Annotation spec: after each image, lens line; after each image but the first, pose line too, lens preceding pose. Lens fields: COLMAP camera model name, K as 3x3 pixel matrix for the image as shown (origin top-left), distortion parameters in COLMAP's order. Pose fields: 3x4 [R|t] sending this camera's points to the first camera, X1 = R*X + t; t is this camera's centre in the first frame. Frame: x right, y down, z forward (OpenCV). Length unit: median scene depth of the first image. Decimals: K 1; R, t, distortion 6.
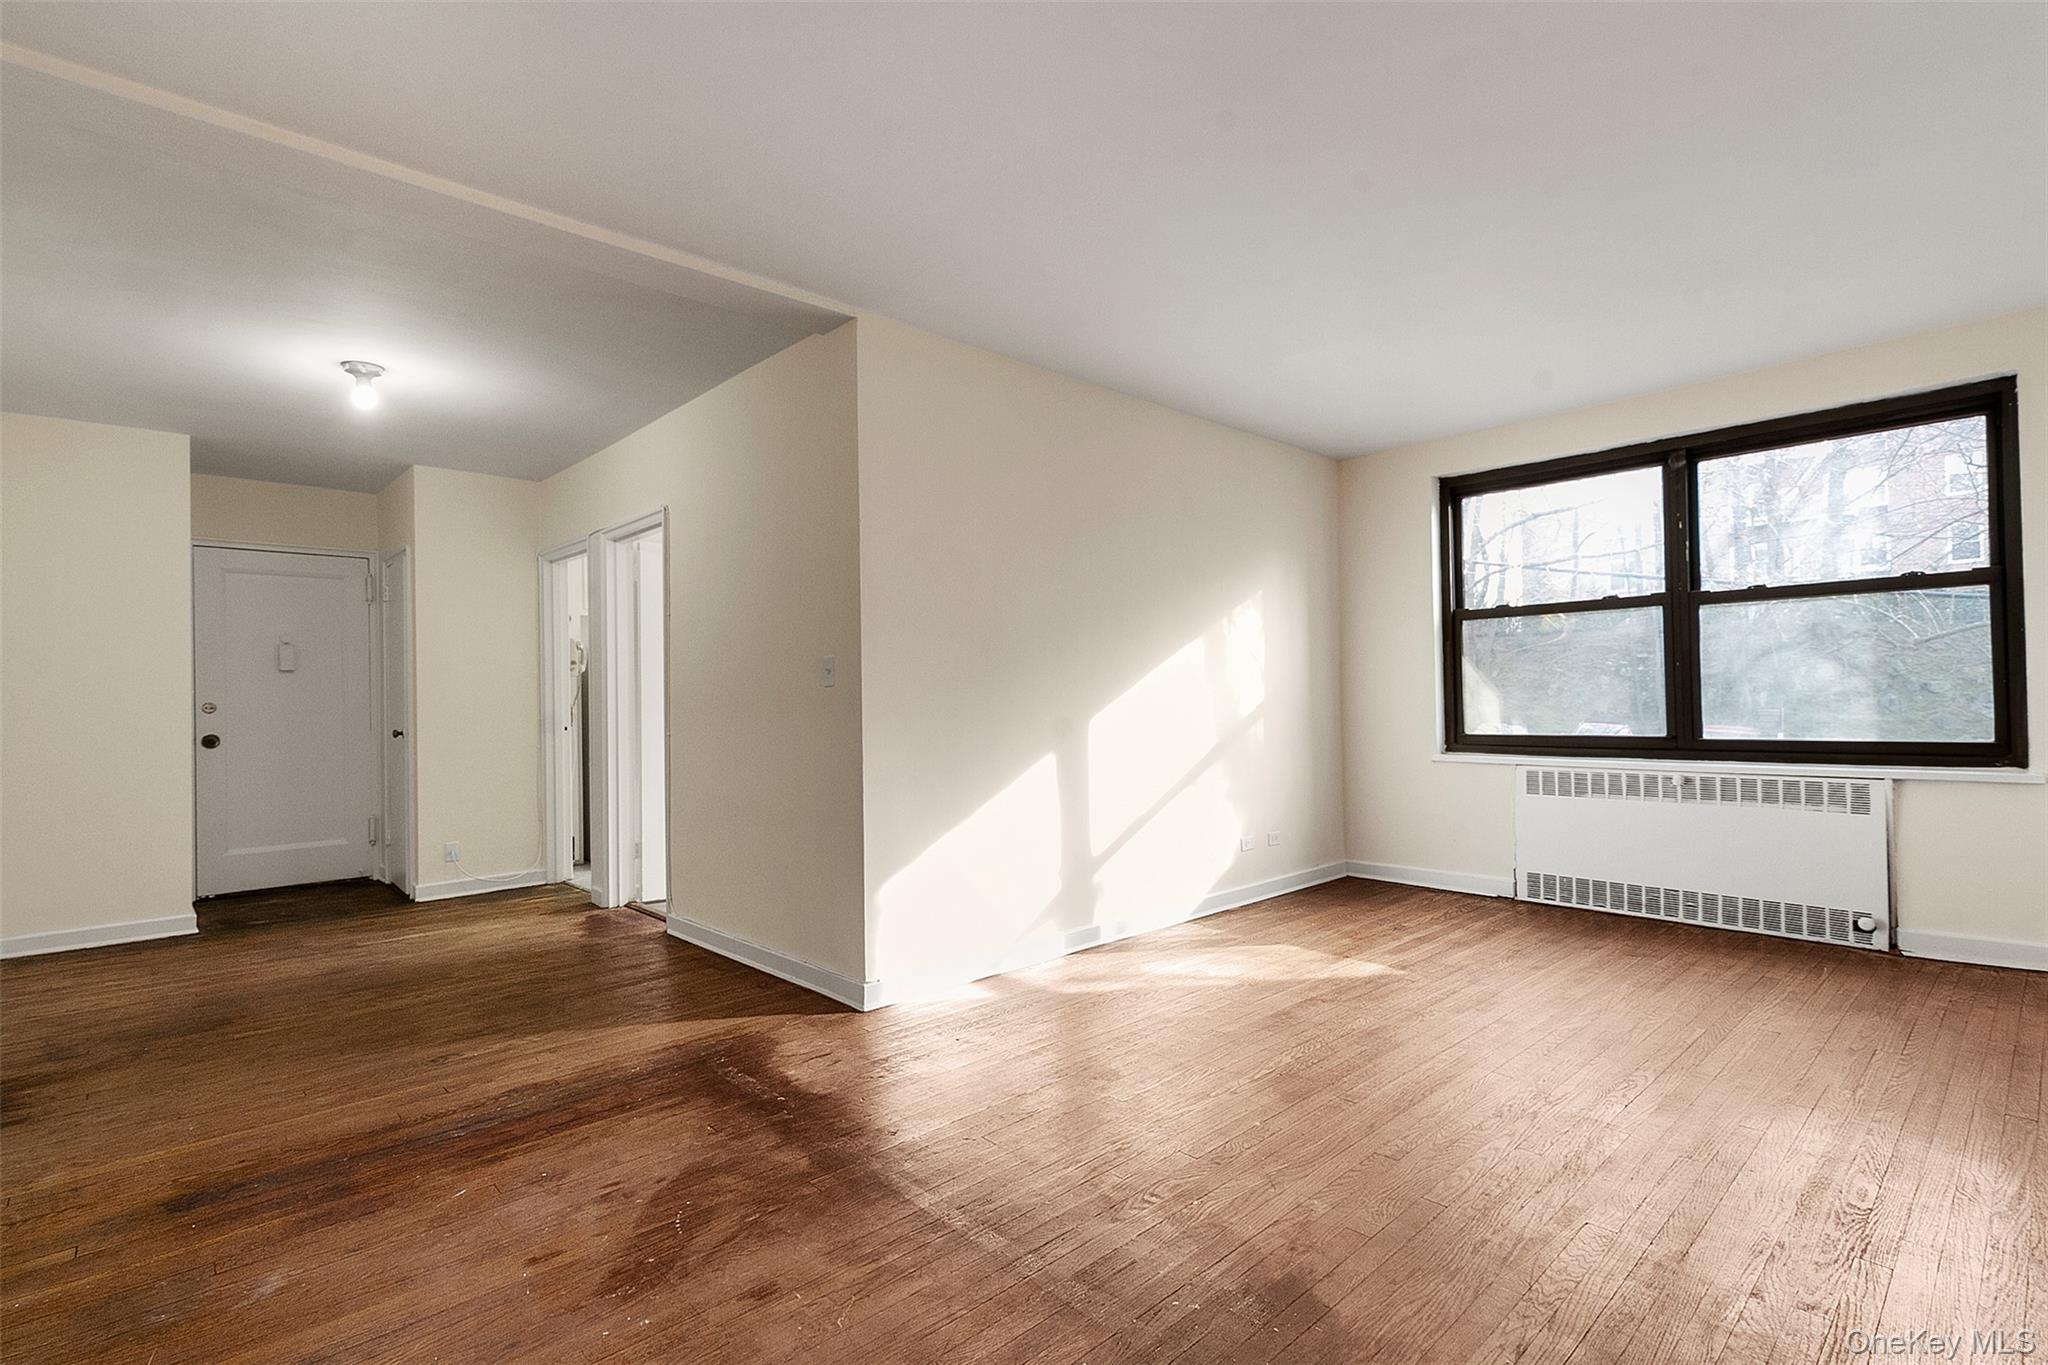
lens RADIAL K [[959.0, 0, 1029.0], [0, 959.0, 689.4], [0, 0, 1]] dist [0.008213, -0.000067]
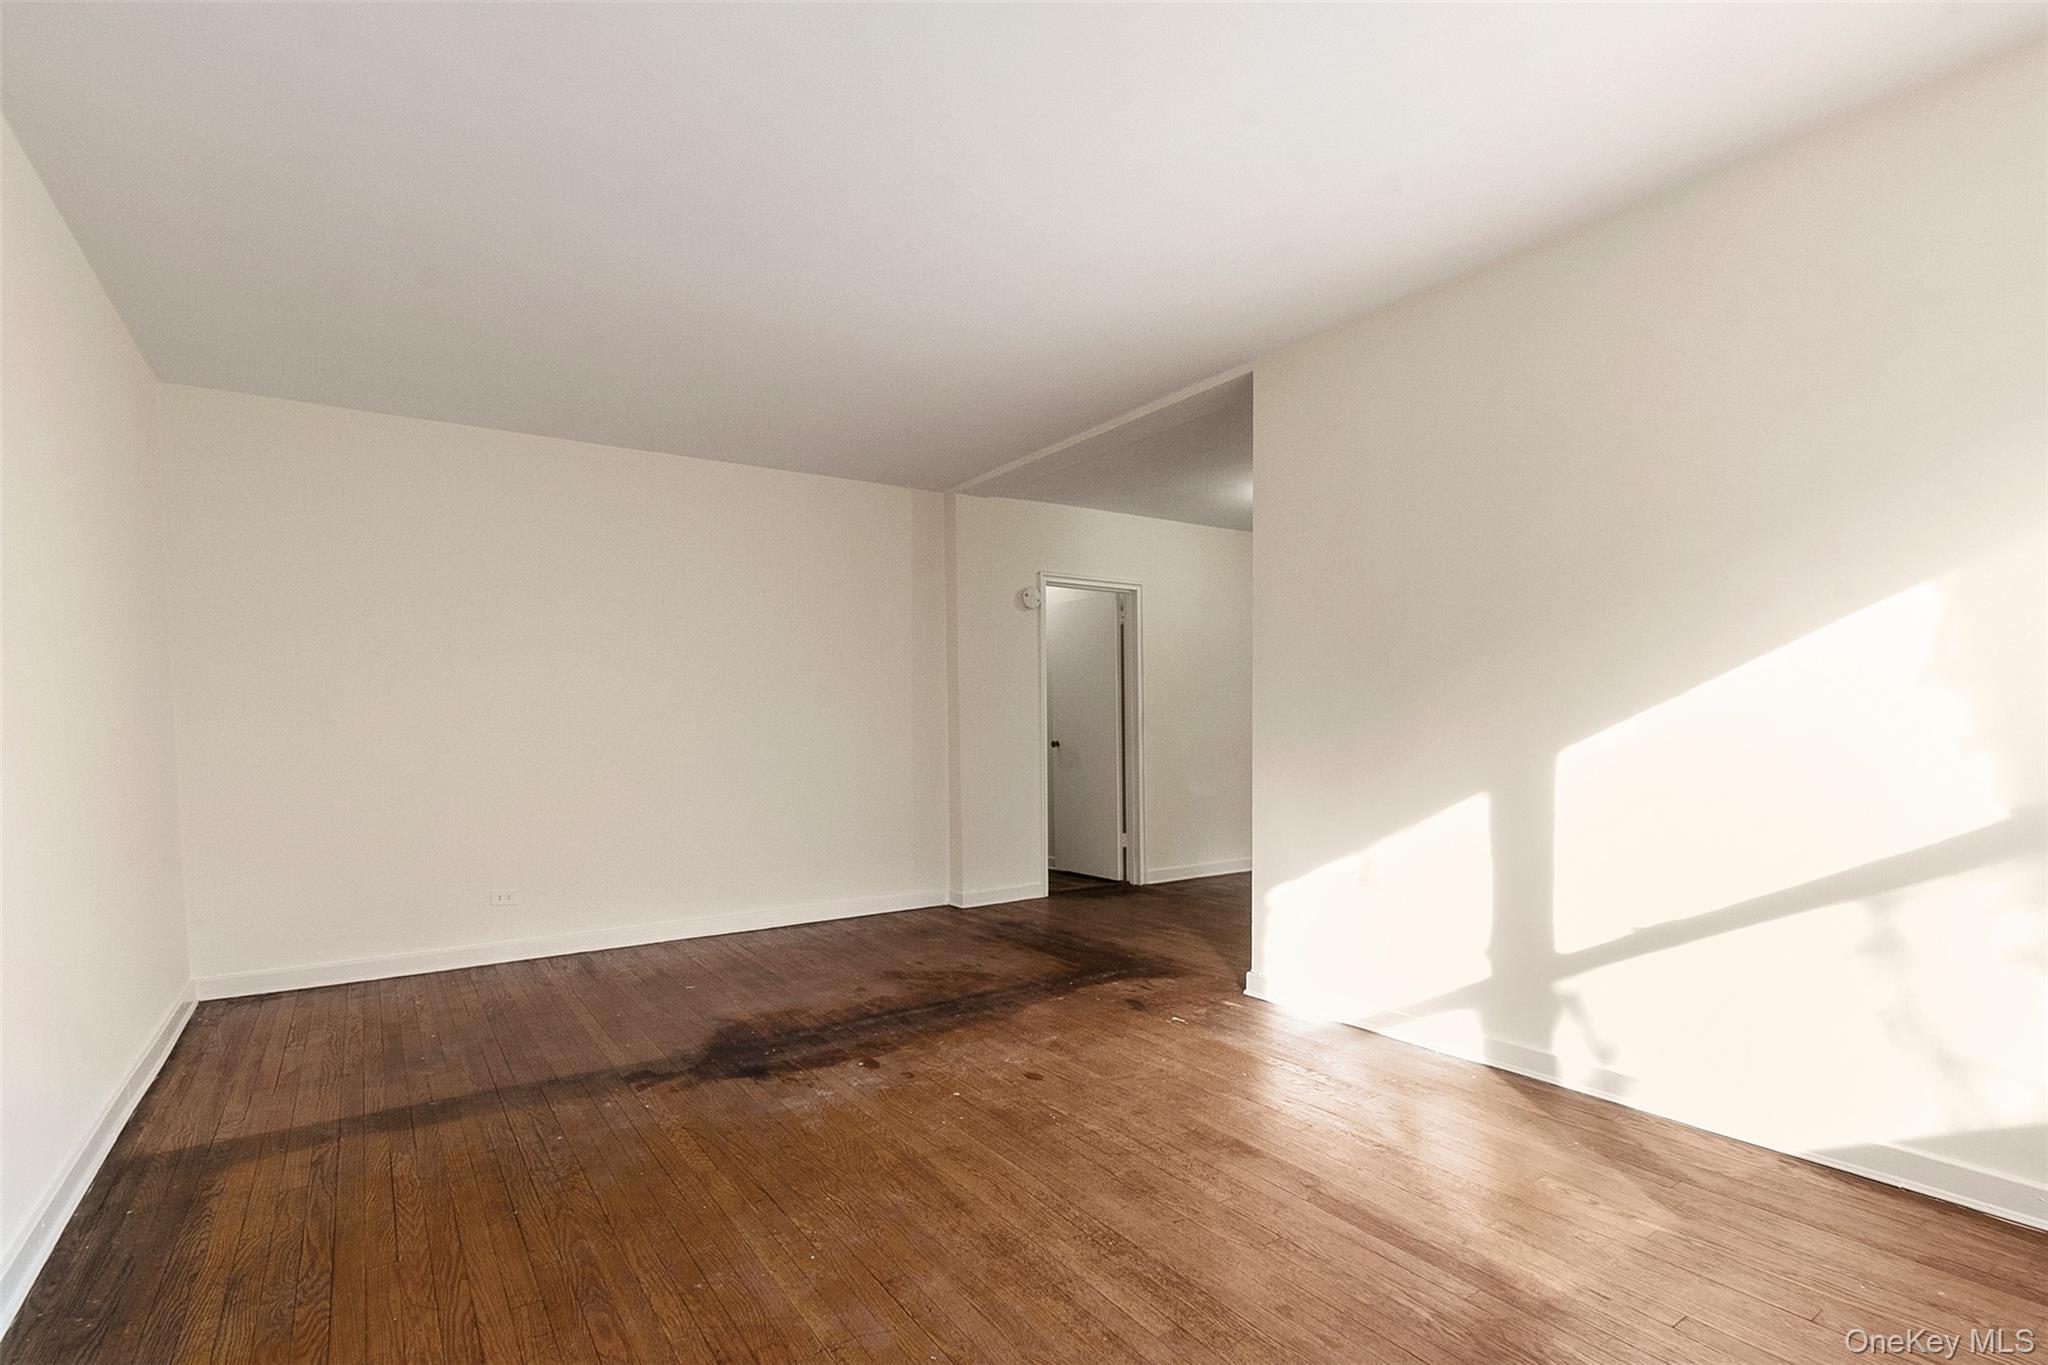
lens RADIAL K [[976.2, 0, 1028.3], [0, 976.2, 725.1], [0, 0, 1]] dist [0.000786, 0.000485]
pose [[-0.152204, 0.019645, -0.988154, 0.768302], [0.024163, 0.999578, 0.016150, -0.006877], [0.988054, -0.021419, -0.152614, 0.707051]]
